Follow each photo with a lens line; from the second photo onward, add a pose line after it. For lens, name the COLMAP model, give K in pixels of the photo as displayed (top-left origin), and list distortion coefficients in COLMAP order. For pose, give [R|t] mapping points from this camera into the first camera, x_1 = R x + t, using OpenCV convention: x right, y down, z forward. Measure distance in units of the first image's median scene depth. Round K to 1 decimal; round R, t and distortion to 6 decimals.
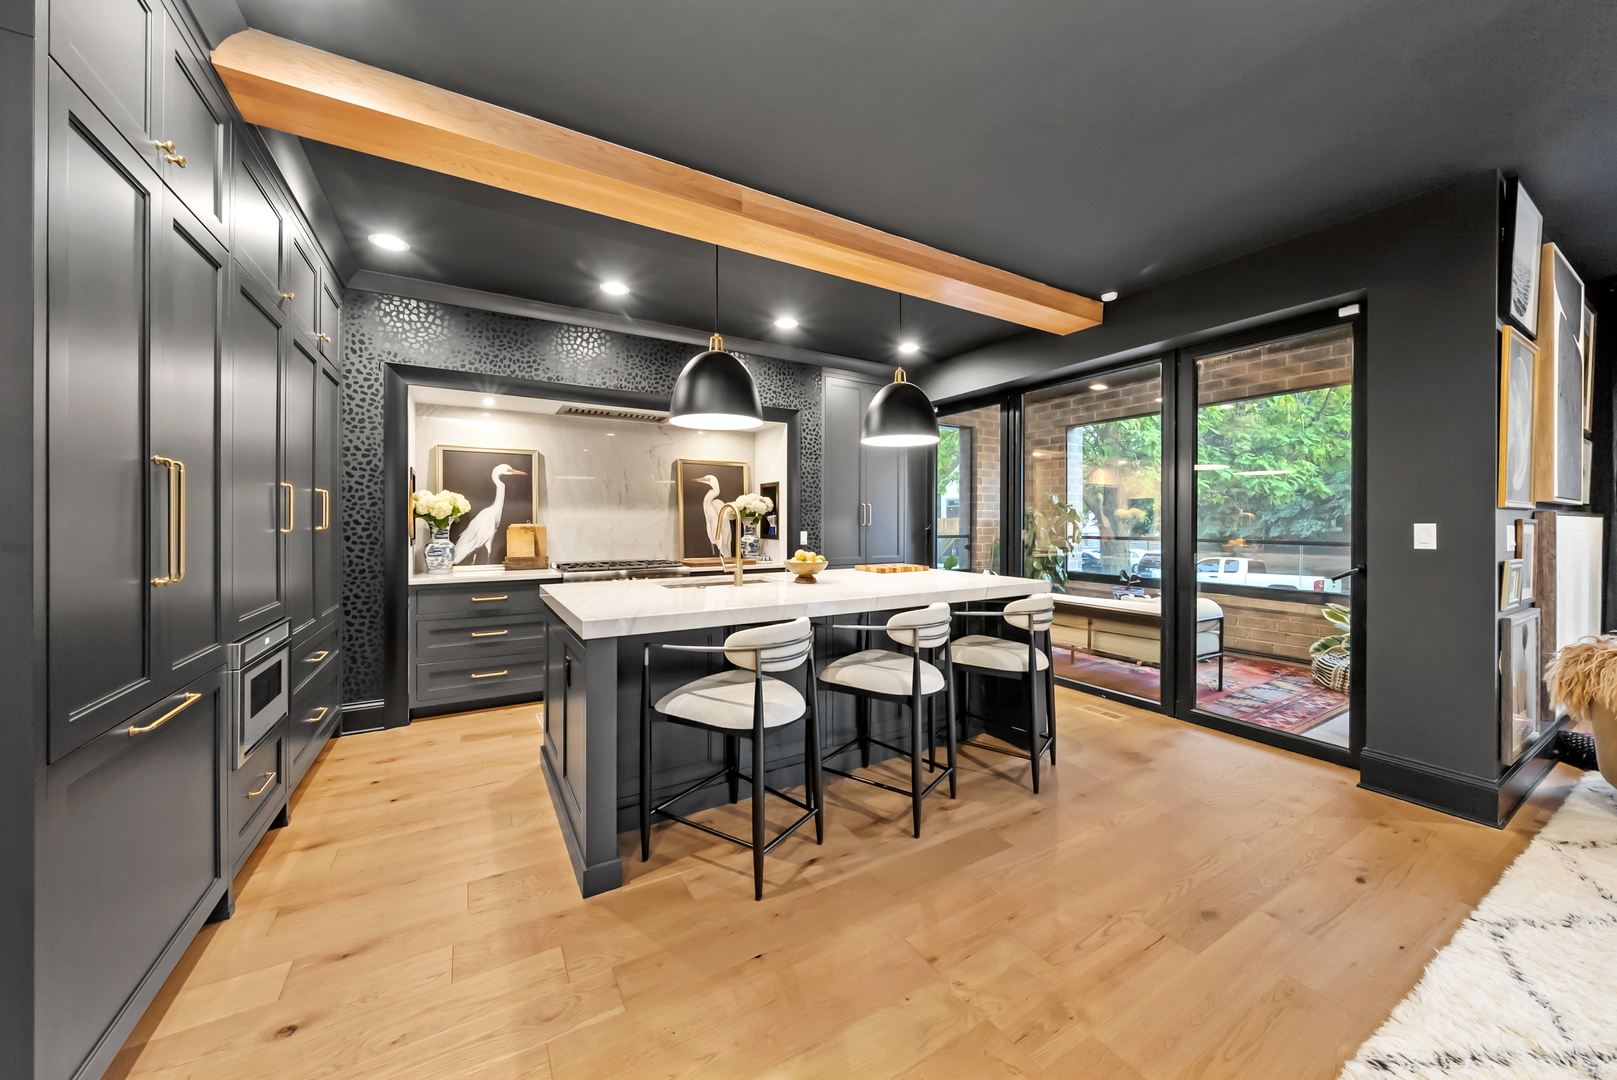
lens RADIAL K [[570.7, 0, 803.6], [0, 570.7, 522.7], [0, 0, 1]] dist [-0.002423, -0.000252]
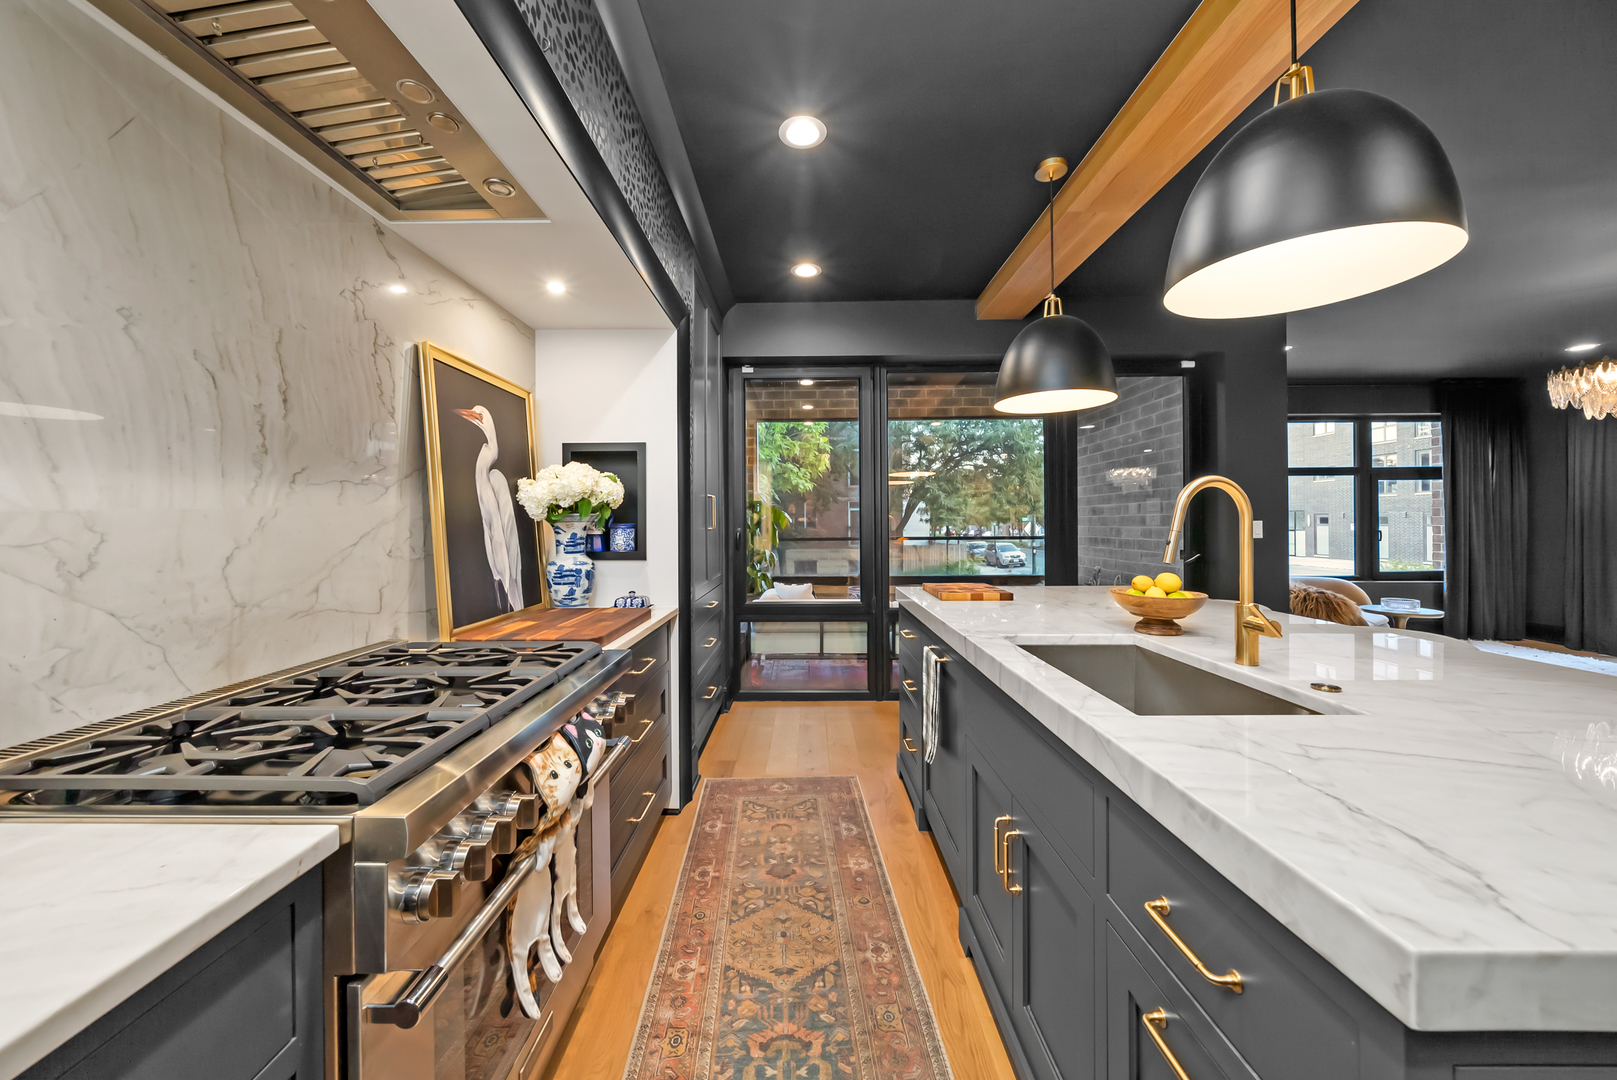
lens RADIAL K [[570.7, 0, 803.6], [0, 570.7, 522.7], [0, 0, 1]] dist [-0.002423, -0.000252]
pose [[0.515853, -0.003543, 0.856670, -0.420290], [0.008296, 0.999965, -0.000860, -0.001178], [-0.856637, 0.007551, 0.515864, 0.667684]]
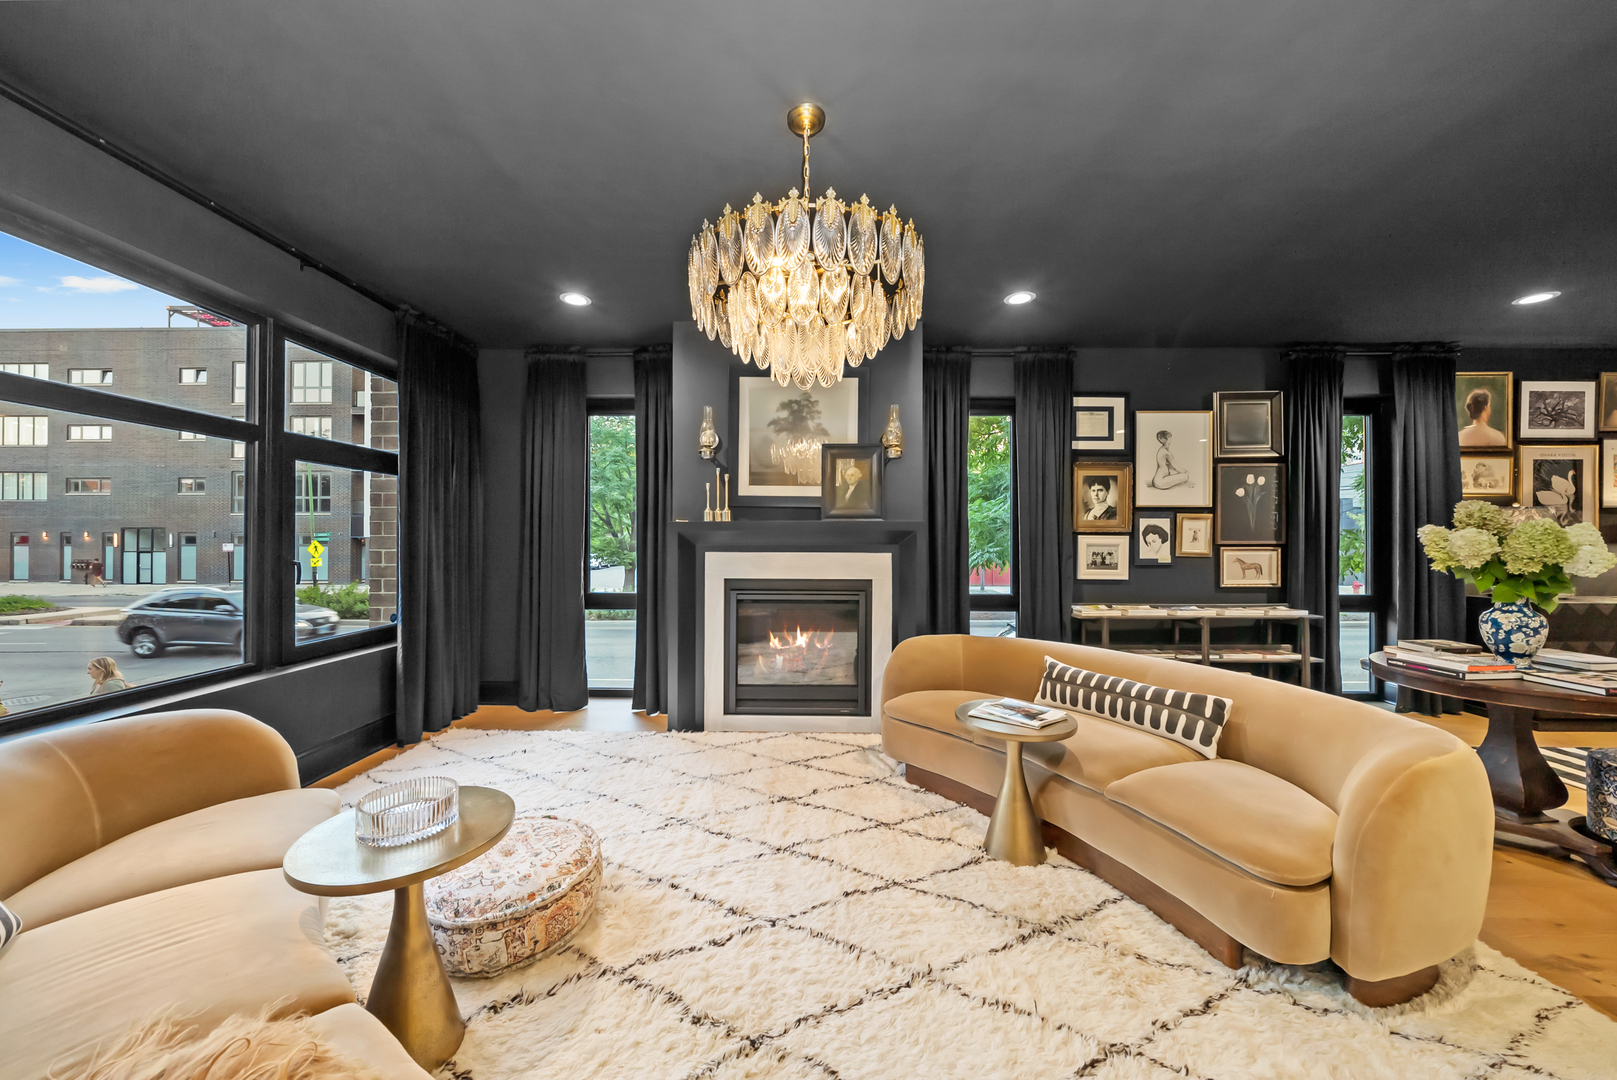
lens RADIAL K [[562.9, 0, 799.2], [0, 562.9, 536.0], [0, 0, 1]] dist [-0.006893, 0.000465]
pose [[-0.854480, 0.001753, 0.519482, 0.570804], [-0.001064, 0.999986, -0.005124, -0.000533], [-0.519484, -0.004931, -0.854466, 0.453970]]
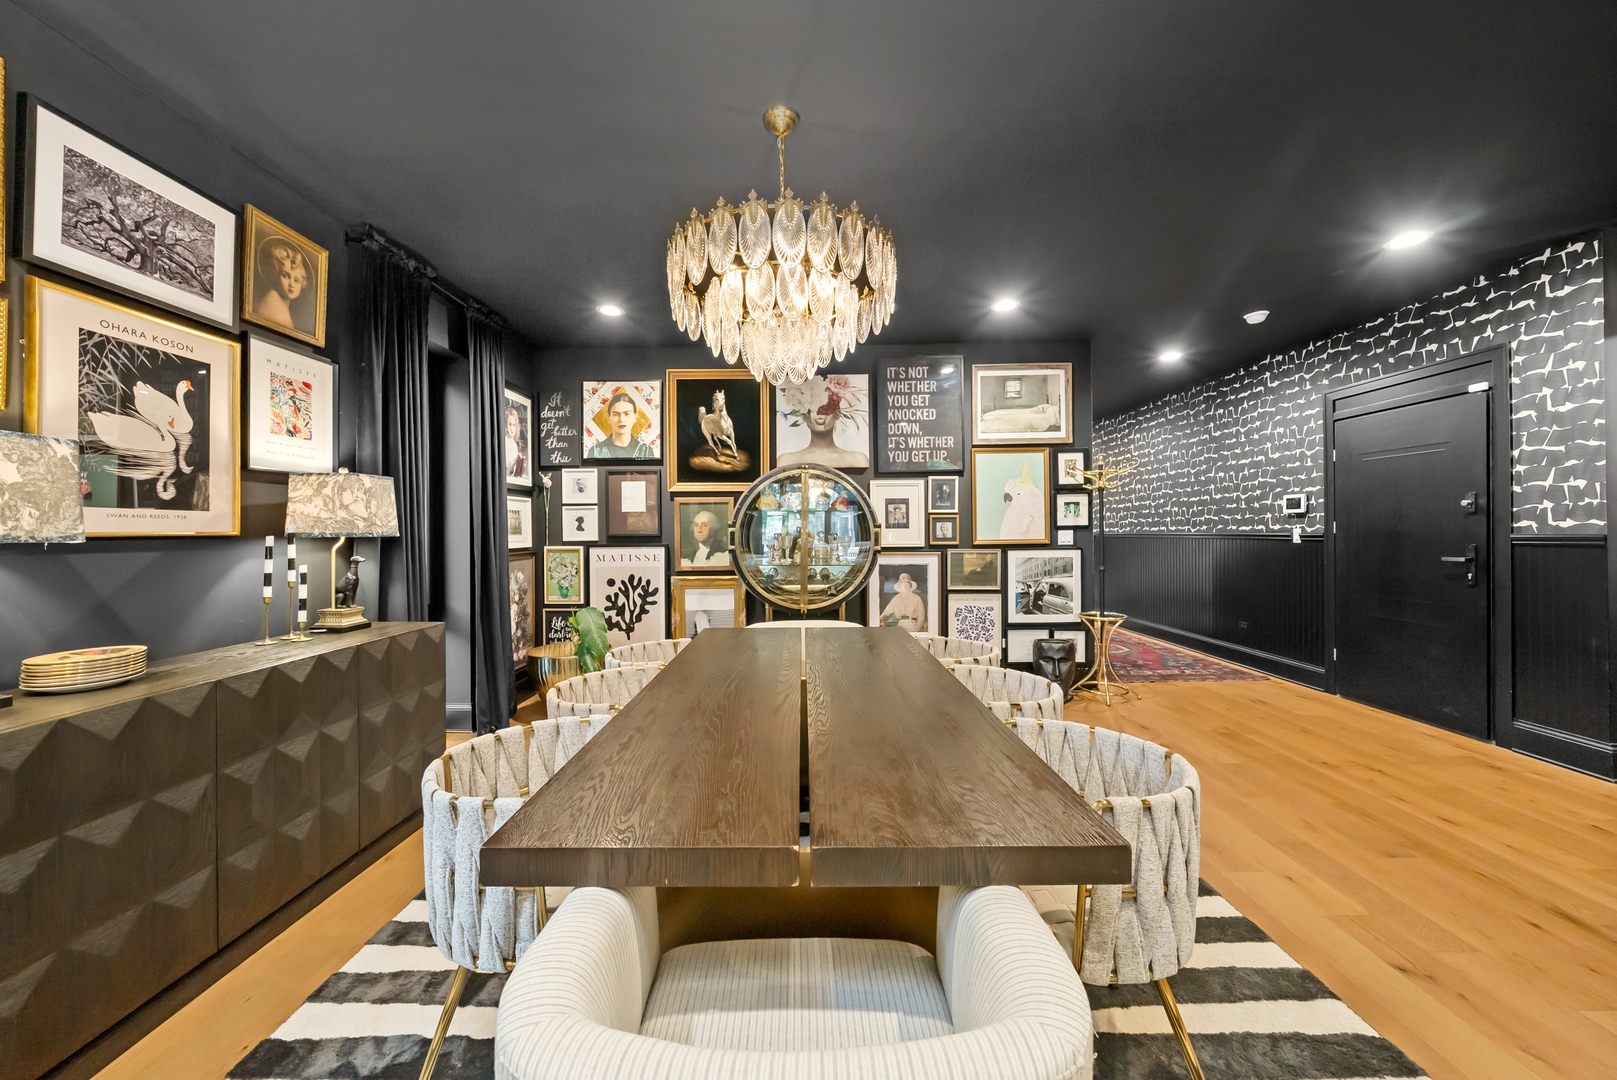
lens RADIAL K [[568.8, 0, 802.1], [0, 568.8, 530.5], [0, 0, 1]] dist [-0.005488, -0.000123]
pose [[-0.518337, 0.002591, -0.855172, 0.098727], [0.006471, 0.999979, -0.000892, 0.001888], [0.855152, -0.005996, -0.518343, -0.341943]]
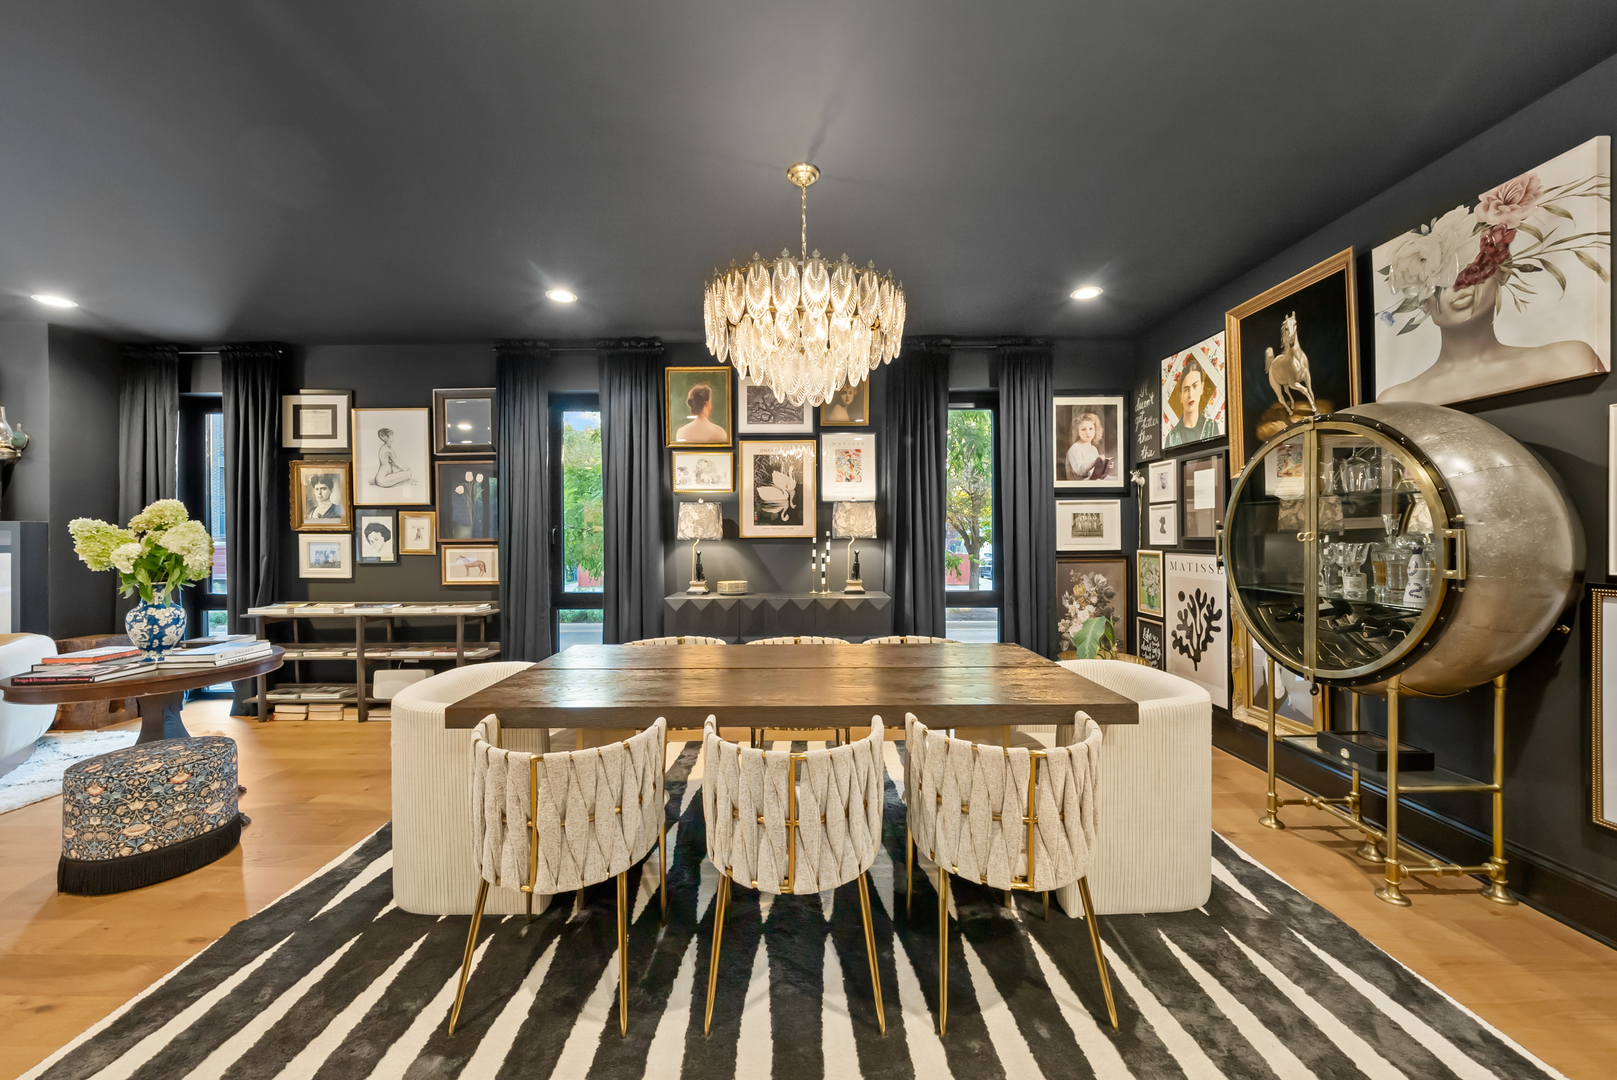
lens RADIAL K [[600.5, 0, 800.5], [0, 600.5, 537.9], [0, 0, 1]] dist [-0.001863, -0.000019]
pose [[-0.859129, 0.002983, 0.511750, -0.519304], [0.005048, 0.999984, 0.002644, 0.001005], [-0.511734, 0.004854, -0.859130, -0.132806]]
